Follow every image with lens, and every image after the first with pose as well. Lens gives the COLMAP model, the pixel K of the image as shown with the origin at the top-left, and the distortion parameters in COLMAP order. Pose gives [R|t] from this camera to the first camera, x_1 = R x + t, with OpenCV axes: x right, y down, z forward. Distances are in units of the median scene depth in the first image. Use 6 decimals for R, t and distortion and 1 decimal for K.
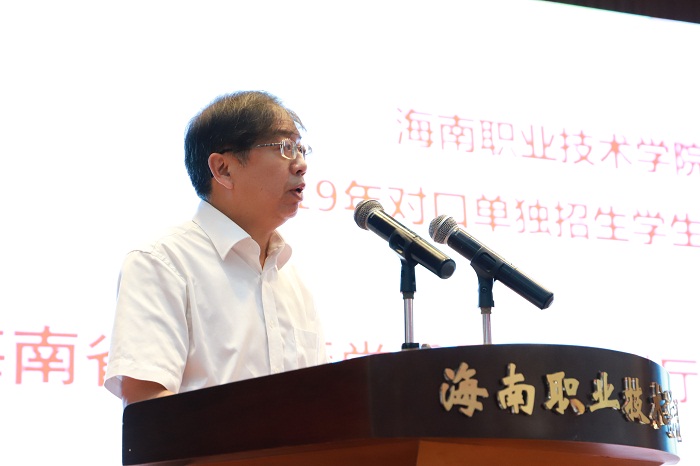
lens RADIAL K [[1625.1, 0, 348.6], [0, 1625.1, 233.0], [0, 0, 1]] dist [0.354331, 0.000000]
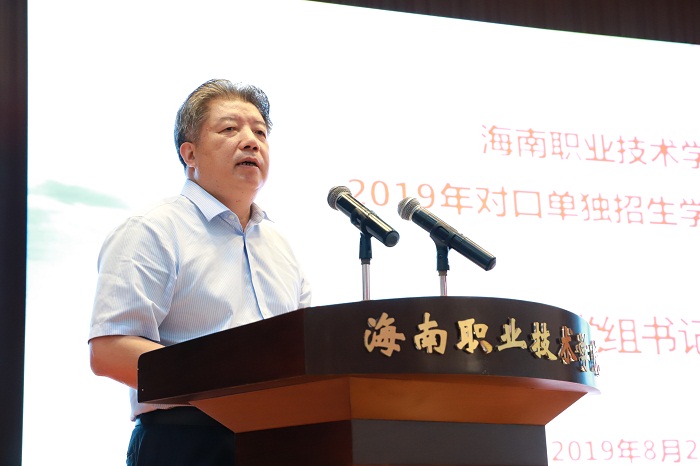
lens RADIAL K [[1253.8, 0, 349.1], [0, 1253.8, 231.7], [0, 0, 1]] dist [0.203248, 0.000000]
pose [[0.992312, -0.031635, -0.119654, 0.129890], [0.031554, 0.999499, -0.002572, 0.016742], [0.119675, -0.001223, 0.992812, 0.052411]]
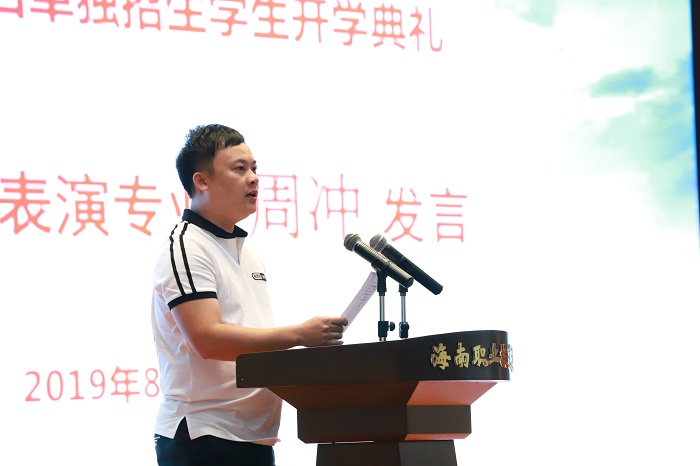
lens RADIAL K [[4237.2, 0, 351.3], [0, 4237.2, 233.1], [0, 0, 1]] dist [2.617680, 0.000000]
pose [[0.944201, 0.016951, 0.328933, -1.428754], [-0.067273, 0.987547, 0.142217, -0.642795], [-0.322426, -0.156409, 0.933583, -3.108128]]
